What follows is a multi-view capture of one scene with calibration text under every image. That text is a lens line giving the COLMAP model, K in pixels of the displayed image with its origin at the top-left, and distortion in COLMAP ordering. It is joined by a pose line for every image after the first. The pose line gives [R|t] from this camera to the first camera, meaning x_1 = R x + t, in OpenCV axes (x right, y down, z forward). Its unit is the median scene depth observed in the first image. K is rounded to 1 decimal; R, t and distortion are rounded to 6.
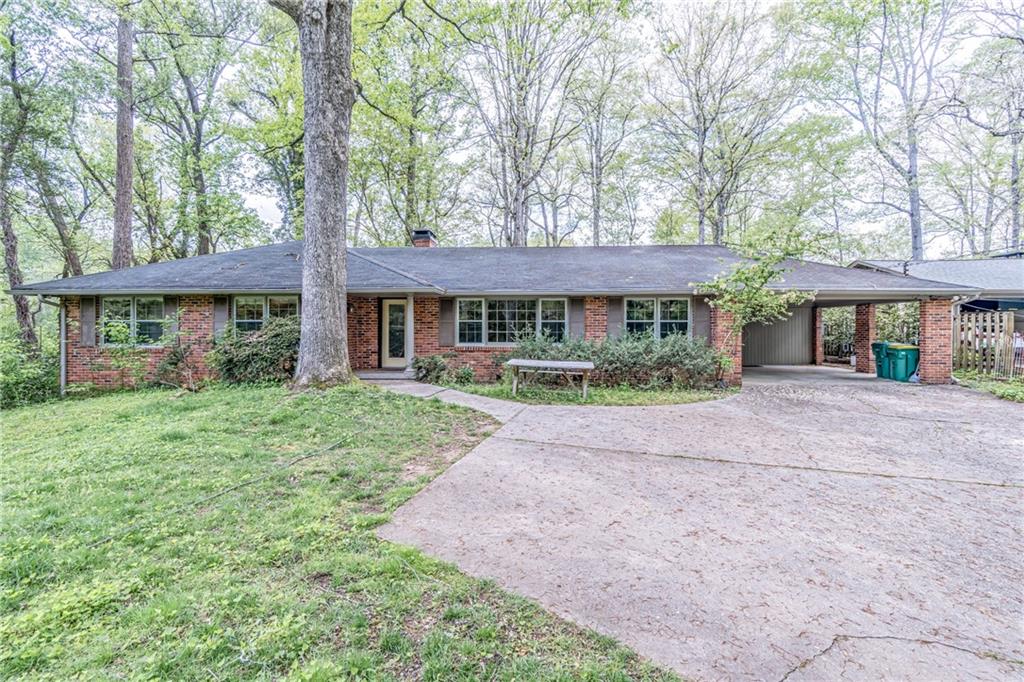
lens RADIAL K [[479.7, 0, 508.9], [0, 479.7, 330.7], [0, 0, 1]] dist [-0.001904, 0.000366]
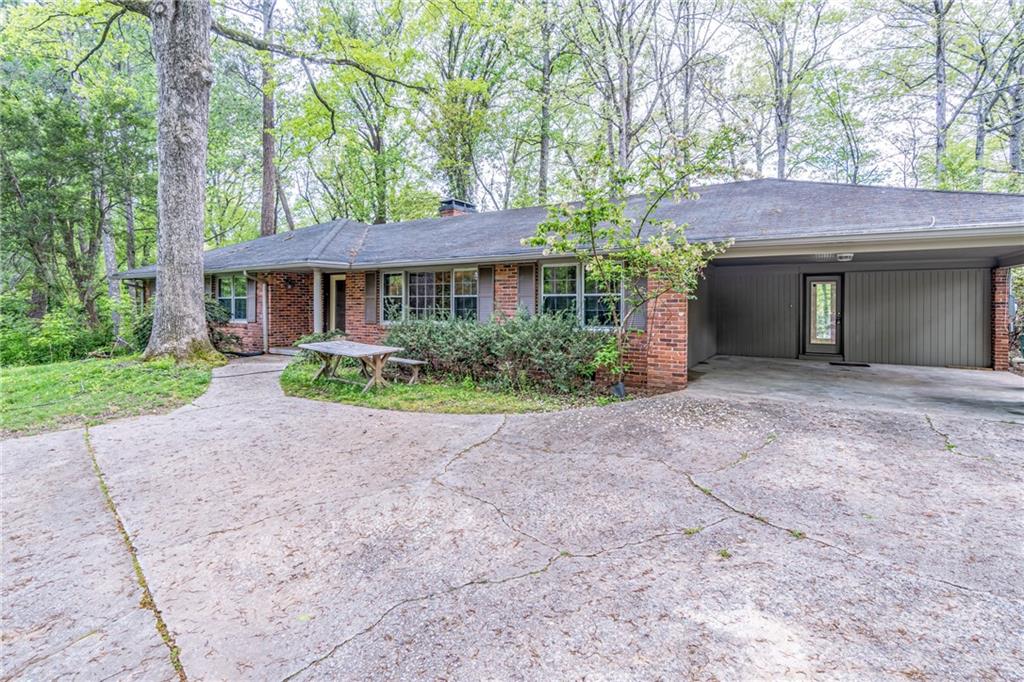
lens RADIAL K [[486.1, 0, 509.7], [0, 486.1, 305.5], [0, 0, 1]] dist [0.000474, 0.000258]
pose [[0.874440, 0.002158, -0.485129, 0.569196], [-0.001383, 0.999997, 0.001955, -0.005586], [0.485132, -0.001039, 0.874440, 0.312003]]
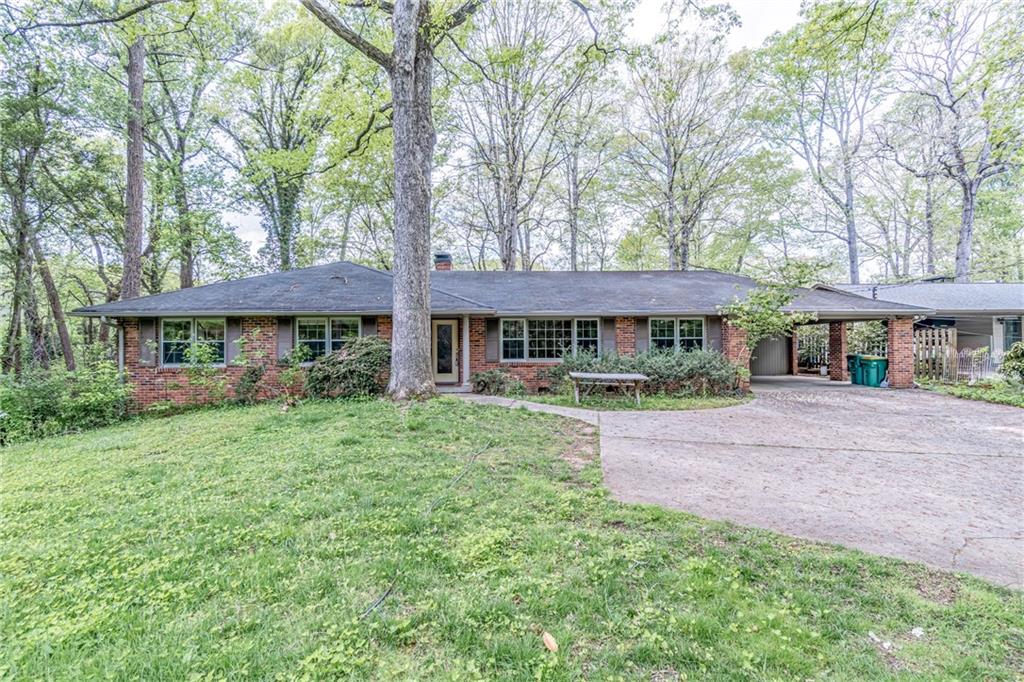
lens RADIAL K [[473.7, 0, 512.0], [0, 473.7, 341.0], [0, 0, 1]] dist [-0.001037, -0.000298]
pose [[0.994569, -0.007777, 0.103786, -0.200049], [0.009265, 0.999861, -0.013856, -0.000923], [-0.103664, 0.014743, 0.994503, -0.084634]]
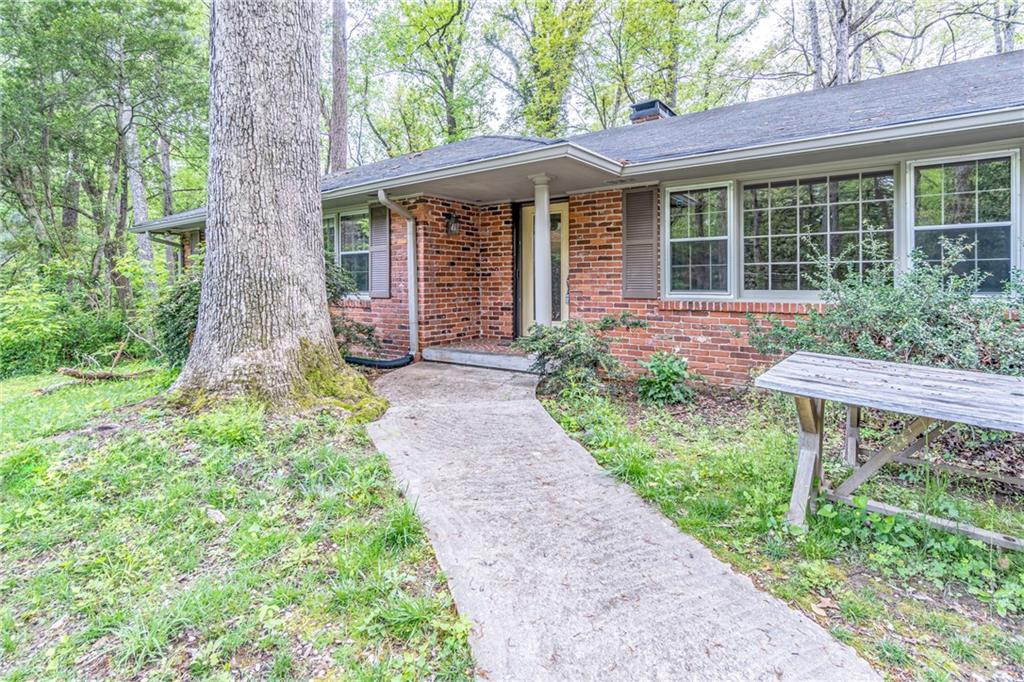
lens RADIAL K [[498.1, 0, 517.4], [0, 498.1, 280.5], [0, 0, 1]] dist [-0.000544, -0.000160]
pose [[0.844618, -0.007366, -0.535320, 0.019472], [0.008239, 0.999966, -0.000761, 0.015066], [0.535307, -0.003768, 0.844649, 0.562041]]
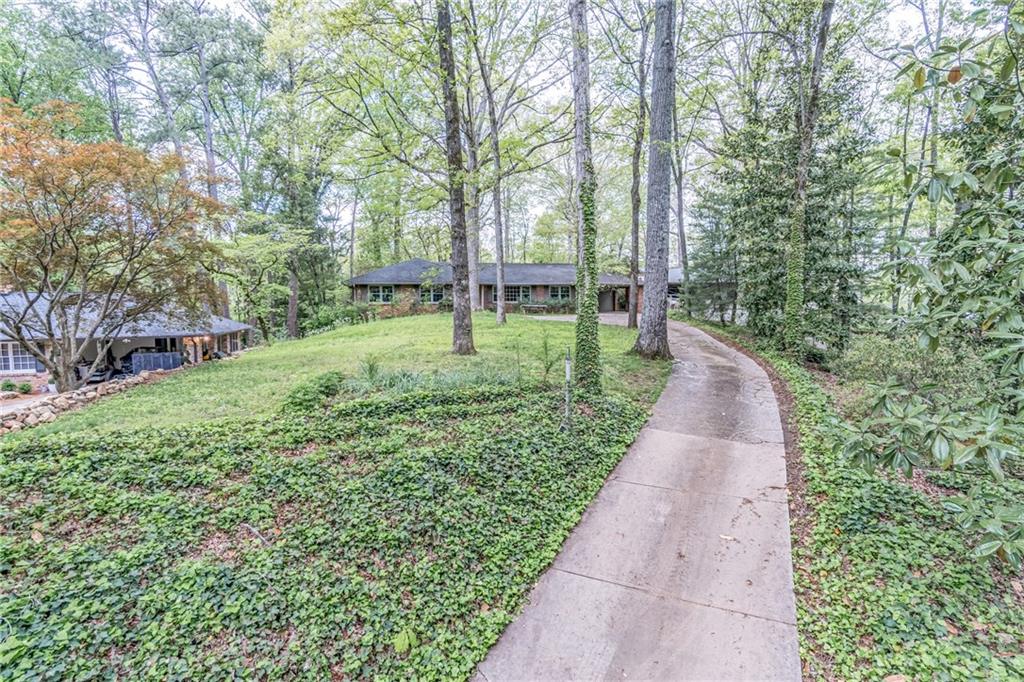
lens RADIAL K [[473.7, 0, 512.0], [0, 473.7, 341.0], [0, 0, 1]] dist [-0.001037, -0.000298]
pose [[0.960855, -0.029353, 0.275492, -0.795023], [0.009046, 0.997165, 0.074696, 0.051045], [-0.276903, -0.069280, 0.958397, -1.760842]]
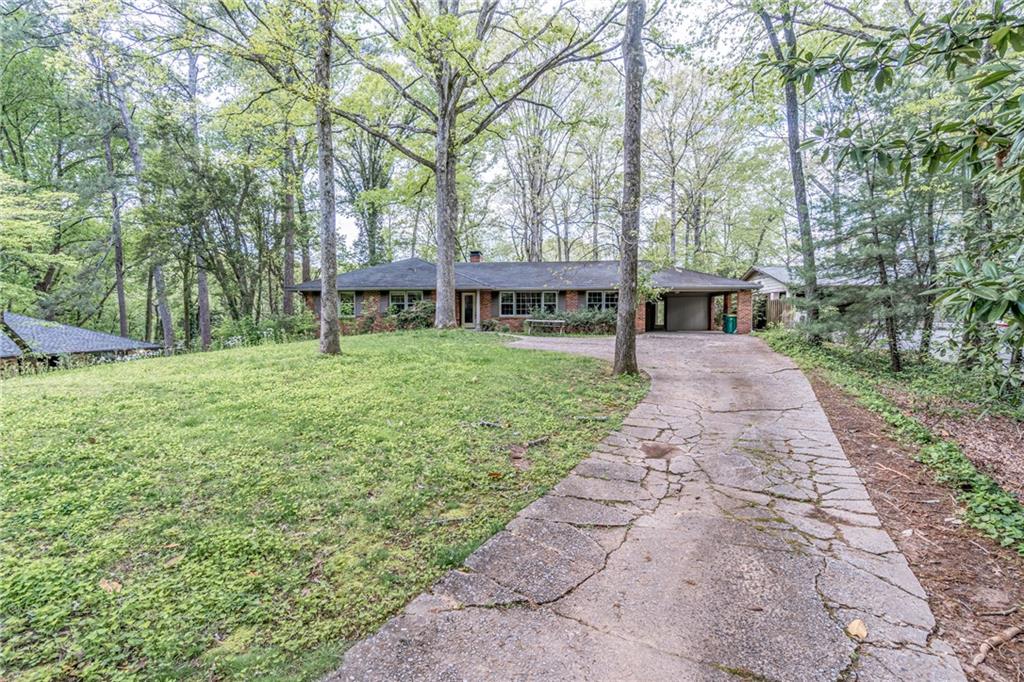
lens RADIAL K [[473.7, 0, 512.0], [0, 473.7, 341.0], [0, 0, 1]] dist [-0.001037, -0.000298]
pose [[0.999316, -0.001043, -0.036962, 0.009743], [0.002253, 0.999462, 0.032708, 0.069403], [0.036908, -0.032769, 0.998781, -0.925341]]
